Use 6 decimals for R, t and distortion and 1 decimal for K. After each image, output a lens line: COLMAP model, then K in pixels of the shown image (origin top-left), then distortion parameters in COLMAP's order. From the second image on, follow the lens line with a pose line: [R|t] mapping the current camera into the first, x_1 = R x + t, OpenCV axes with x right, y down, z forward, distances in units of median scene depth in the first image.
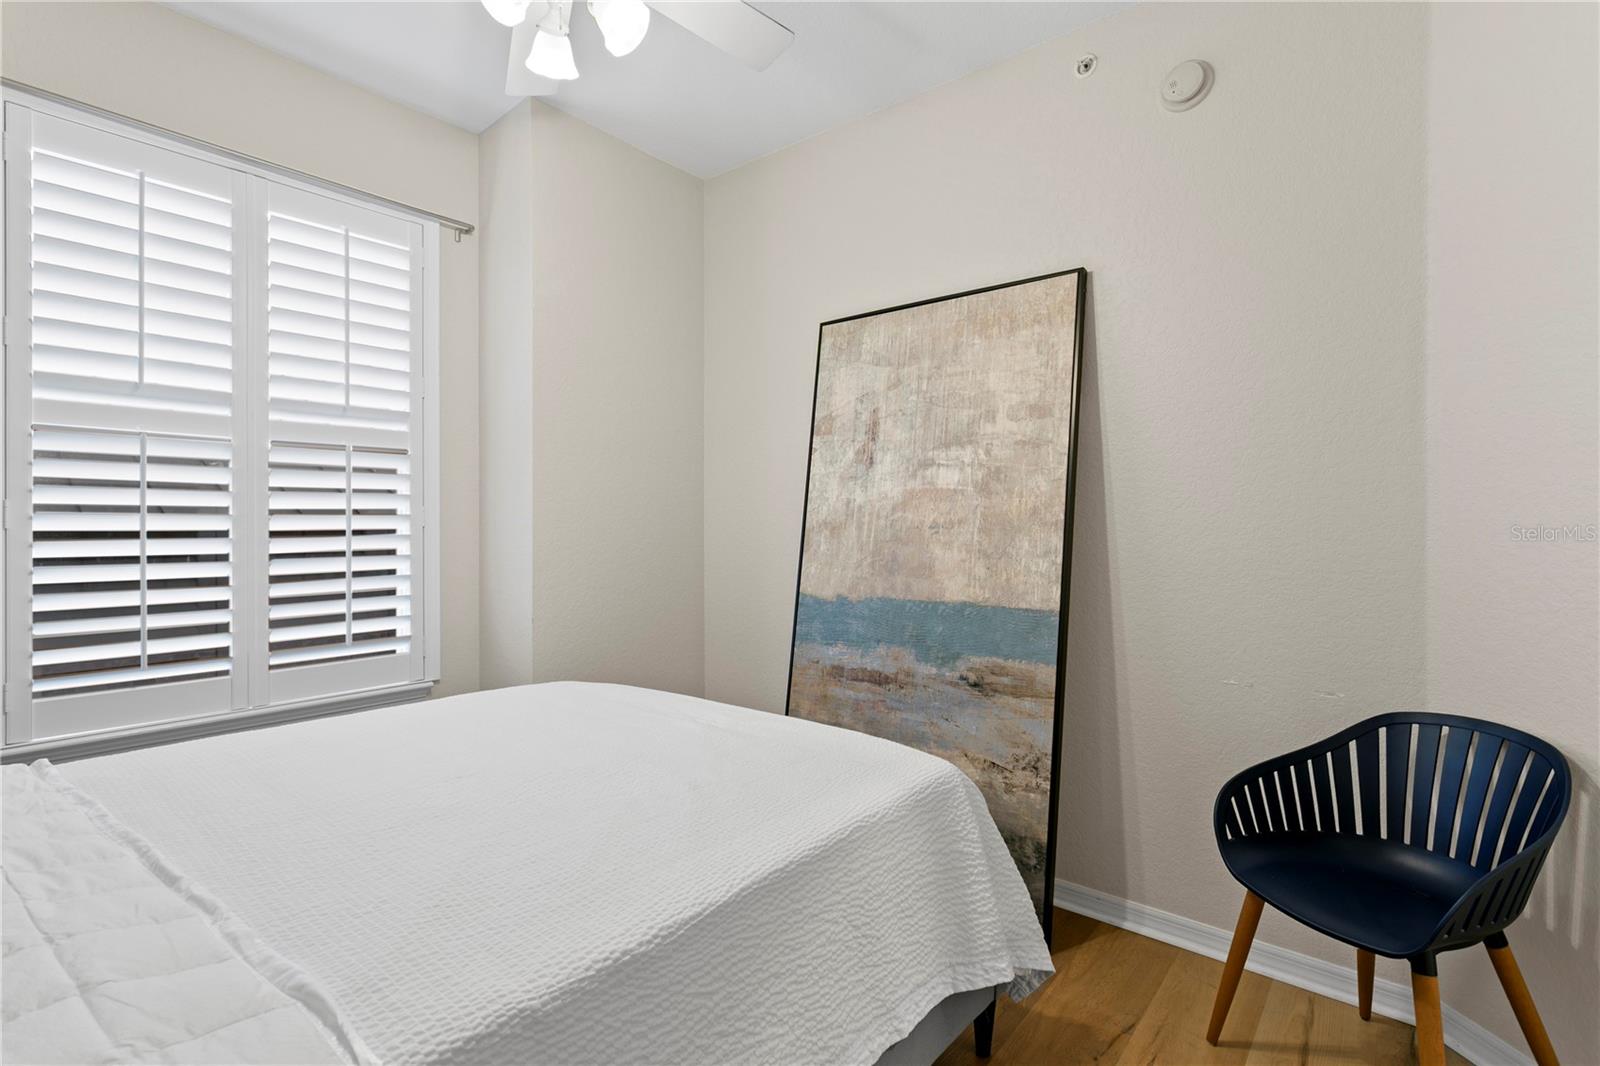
lens RADIAL K [[753.5, 0, 797.5], [0, 753.5, 520.7], [0, 0, 1]] dist [0.002415, 0.000414]
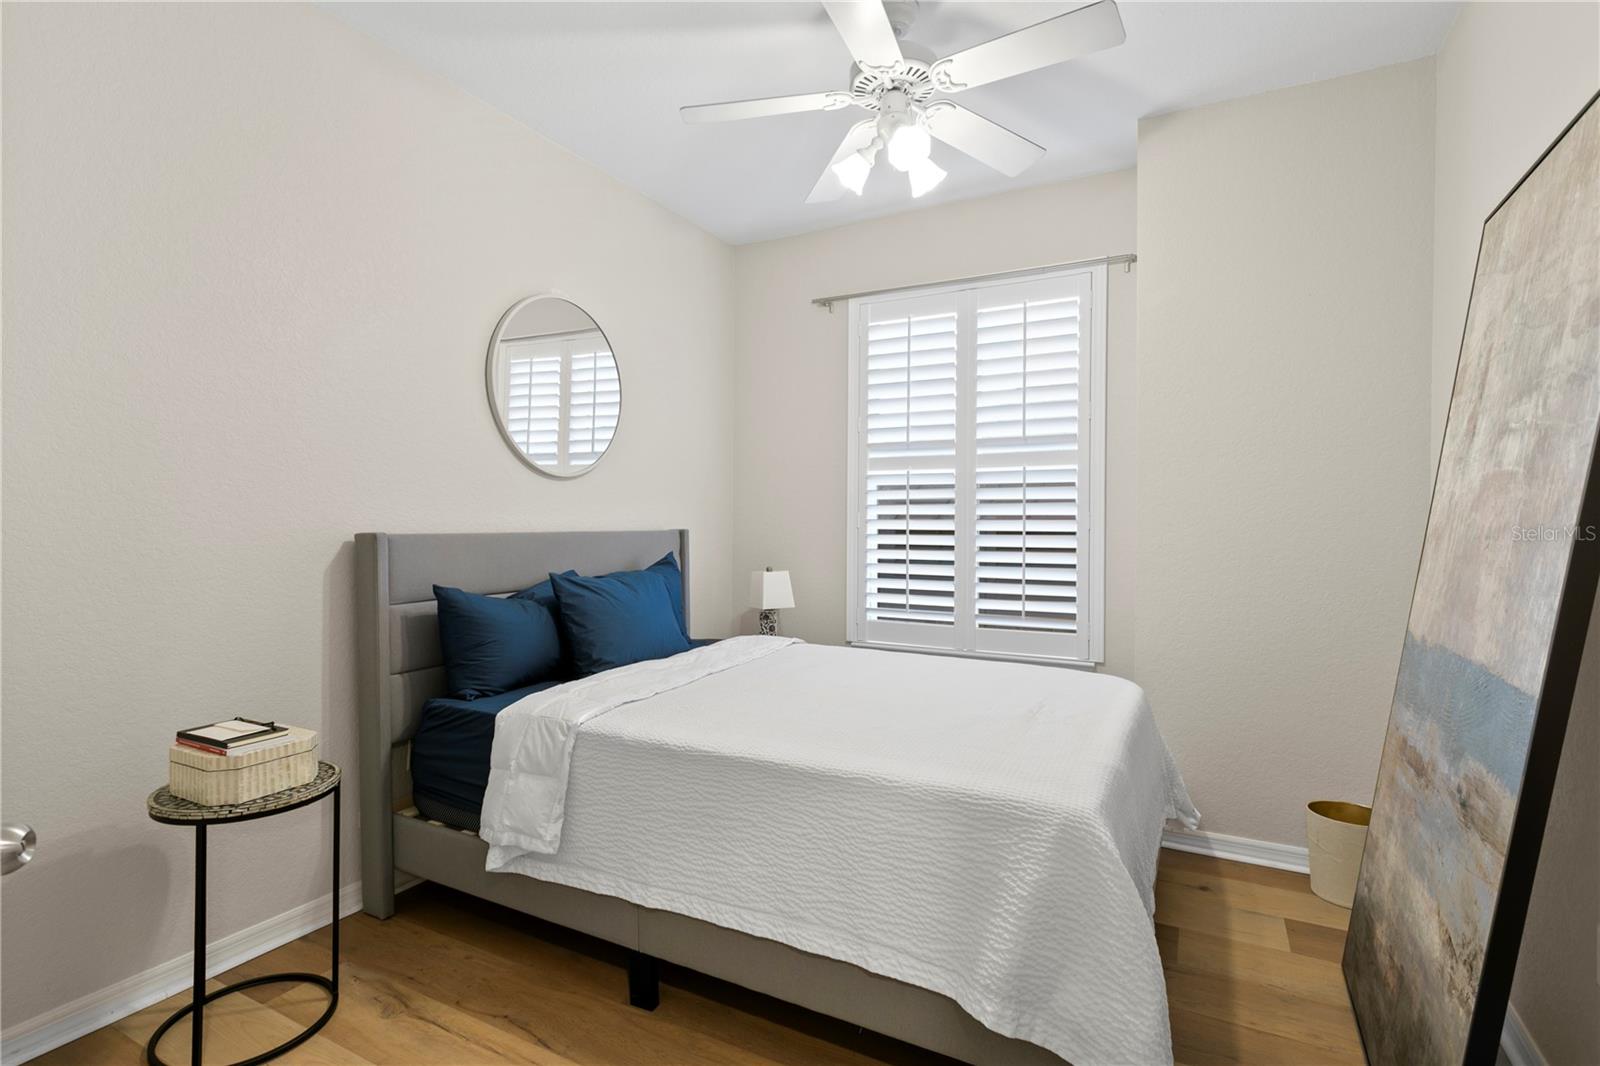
lens RADIAL K [[790.4, 0, 800.0], [0, 790.4, 533.0], [0, 0, 1]] dist [-0.002268, -0.000113]
pose [[0.207206, 0.013331, -0.978206, 0.695994], [-0.004132, 0.999910, 0.012751, -0.000442], [0.978289, 0.001400, 0.207243, 0.345628]]
